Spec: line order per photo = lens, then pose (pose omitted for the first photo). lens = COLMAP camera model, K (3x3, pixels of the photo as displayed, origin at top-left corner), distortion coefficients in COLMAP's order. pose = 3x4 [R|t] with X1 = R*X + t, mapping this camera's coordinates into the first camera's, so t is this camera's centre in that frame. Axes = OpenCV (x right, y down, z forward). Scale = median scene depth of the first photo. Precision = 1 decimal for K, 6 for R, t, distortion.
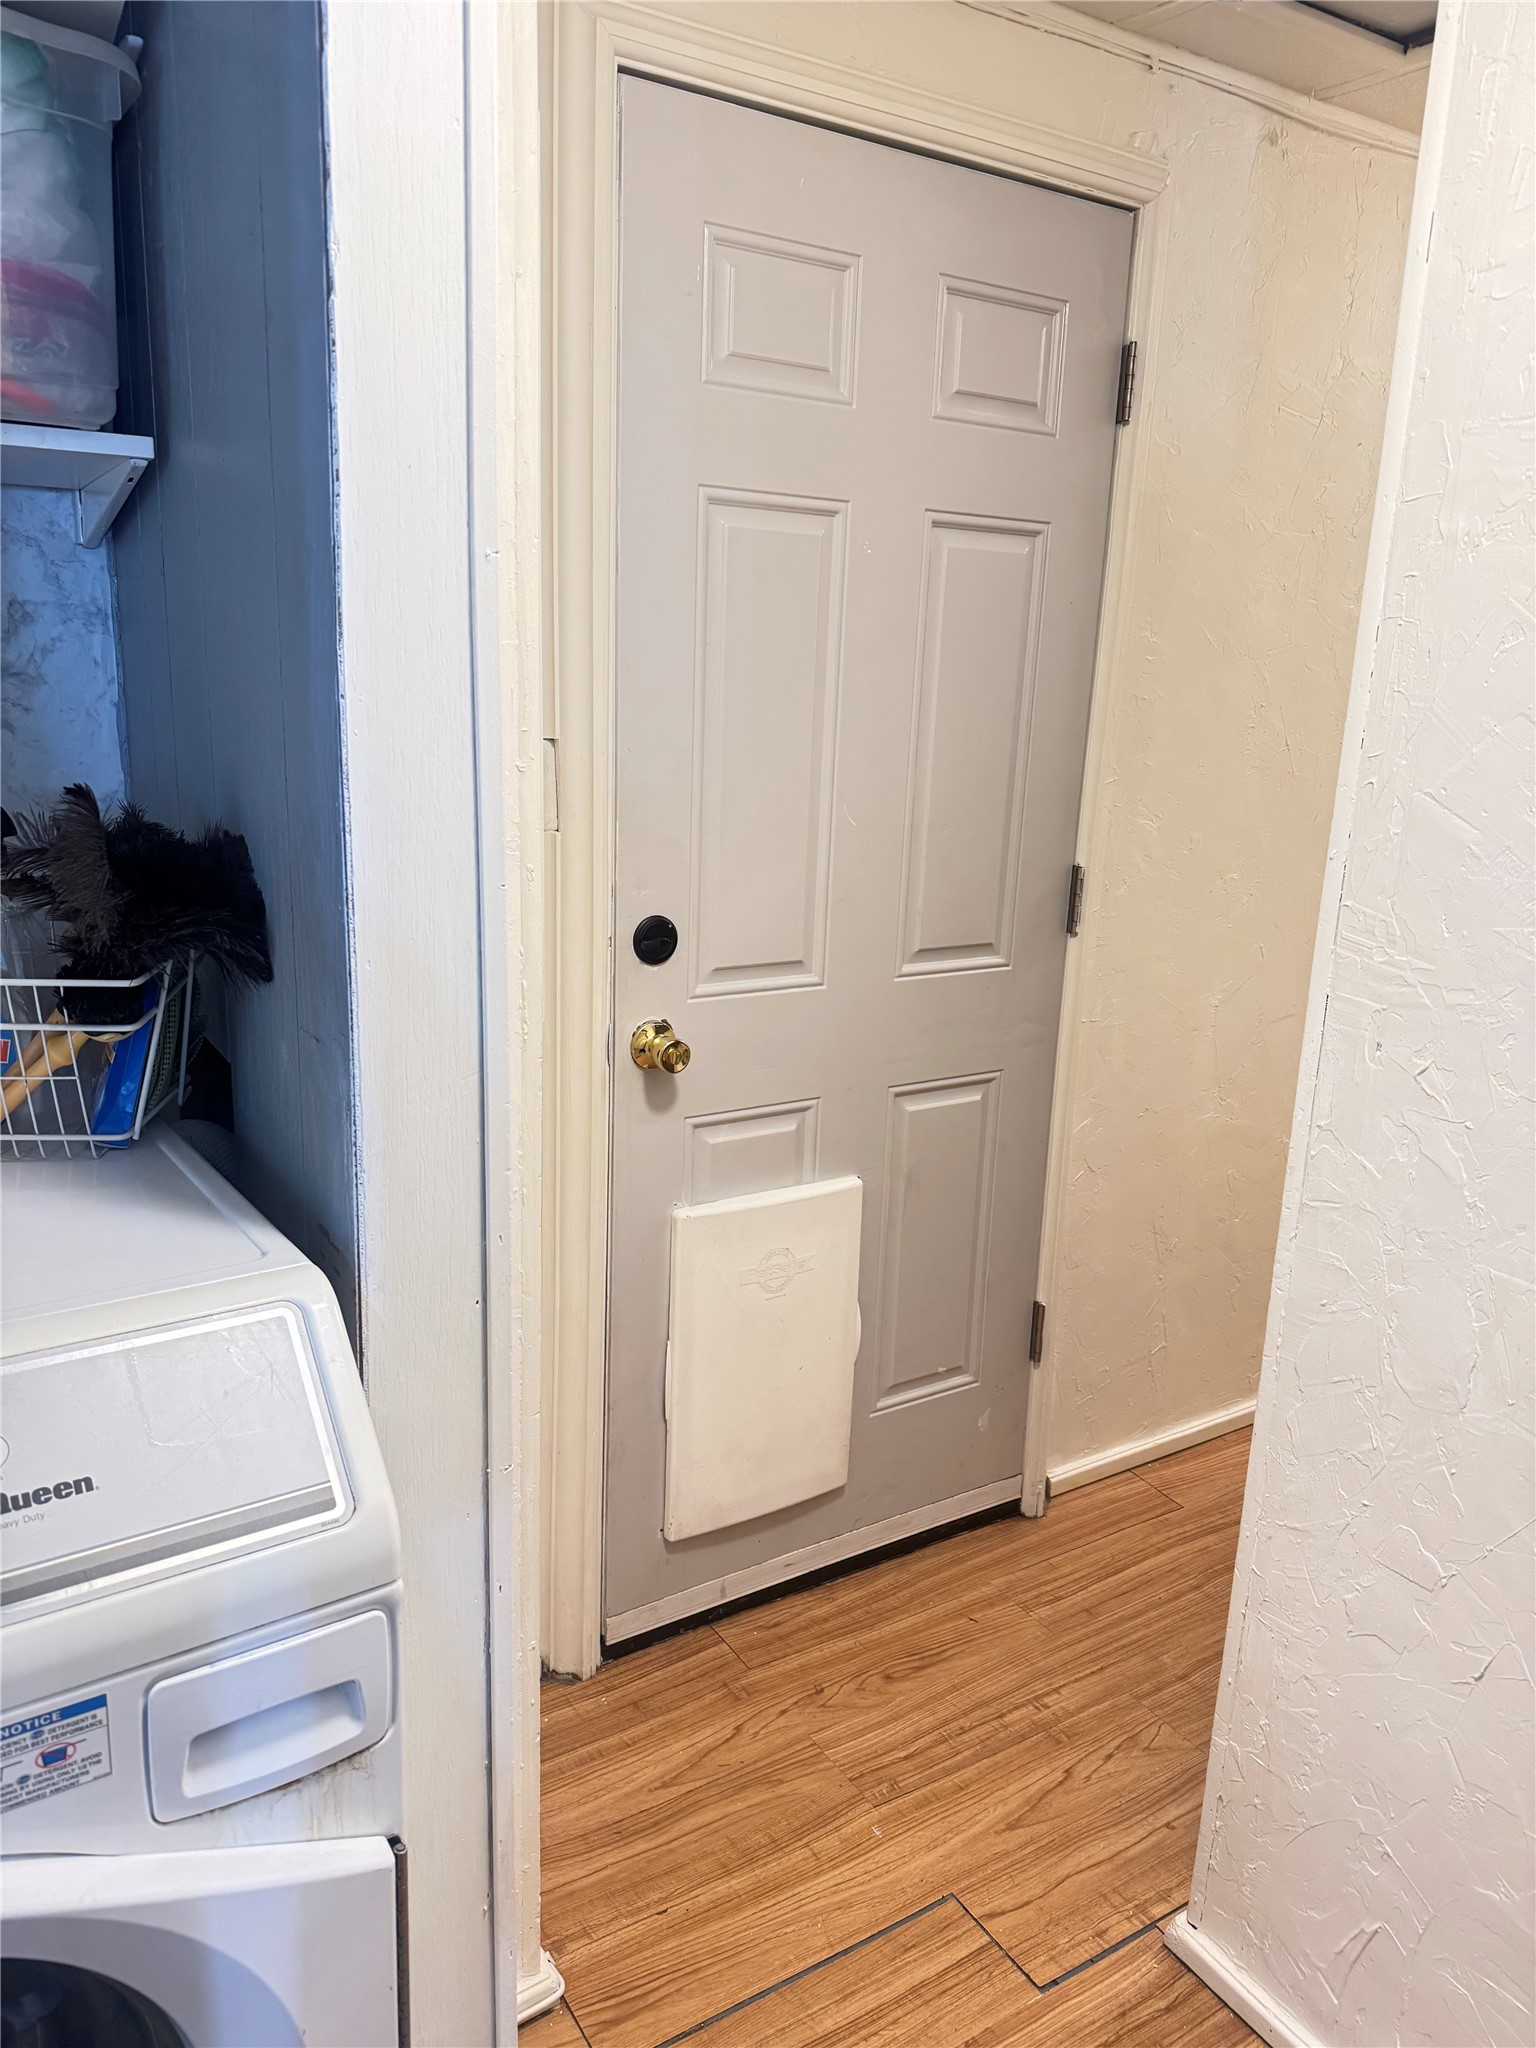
lens RADIAL K [[1428.2, 0, 766.0], [0, 1428.2, 1022.1], [0, 0, 1]] dist [-0.016034, -0.031954]
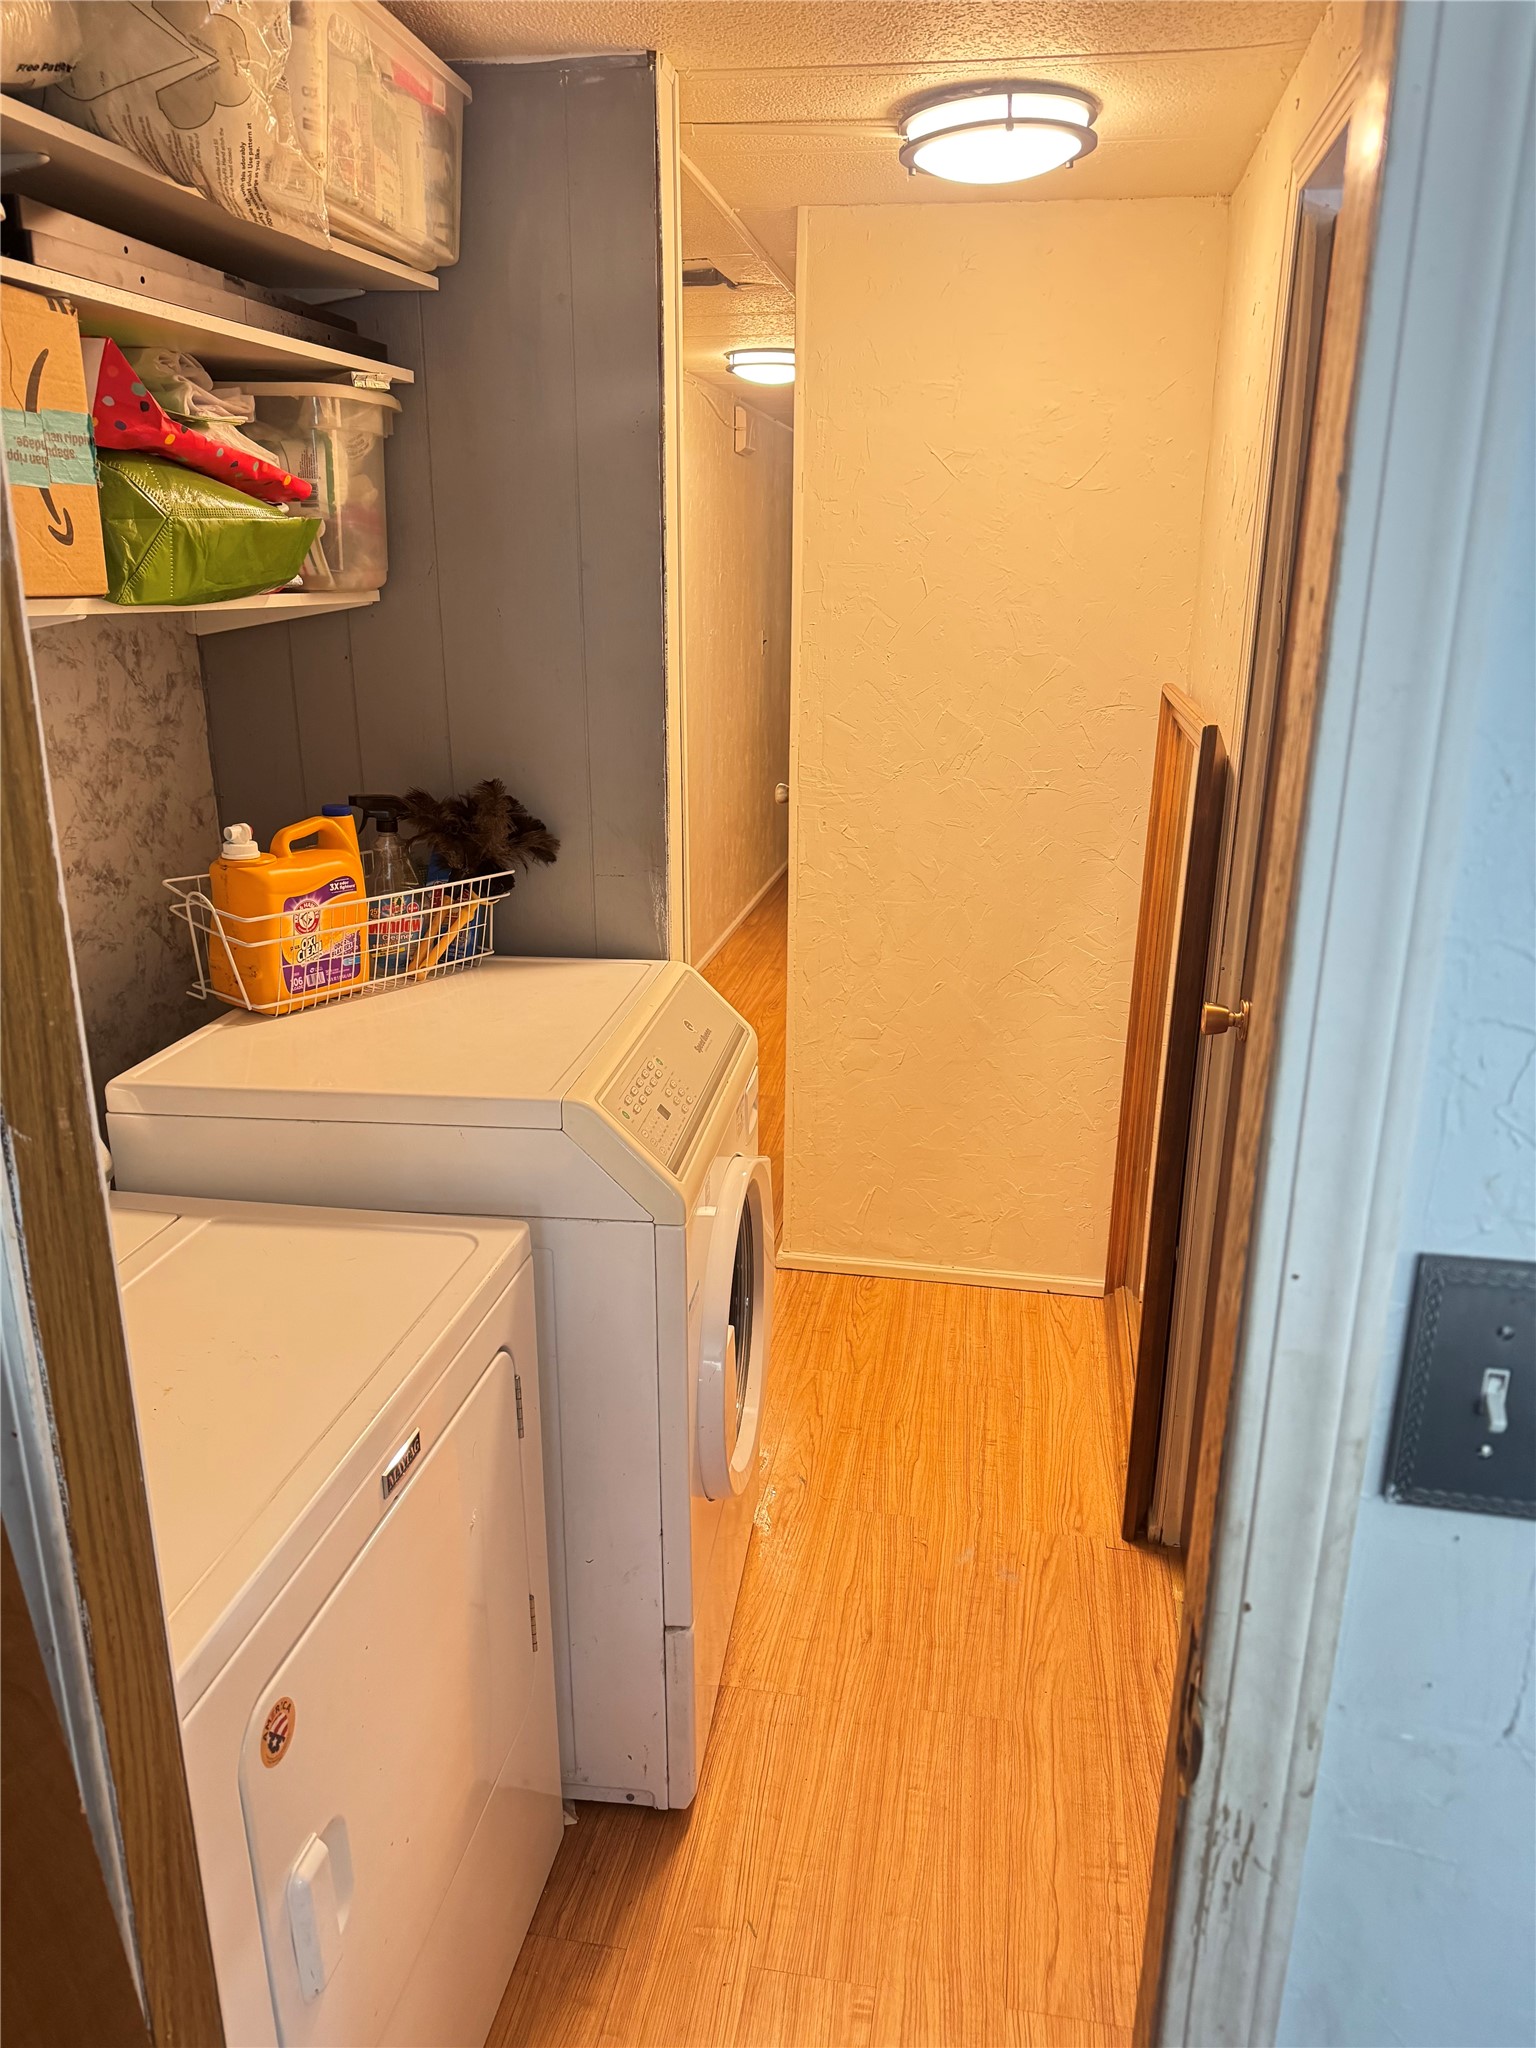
lens RADIAL K [[1428.2, 0, 770.2], [0, 1428.2, 1023.5], [0, 0, 1]] dist [-0.016034, -0.031954]
pose [[0.663430, -0.246543, 0.706454, -1.467521], [0.182956, 0.968948, 0.166336, -0.075860], [-0.725526, 0.018898, 0.687935, -0.605369]]
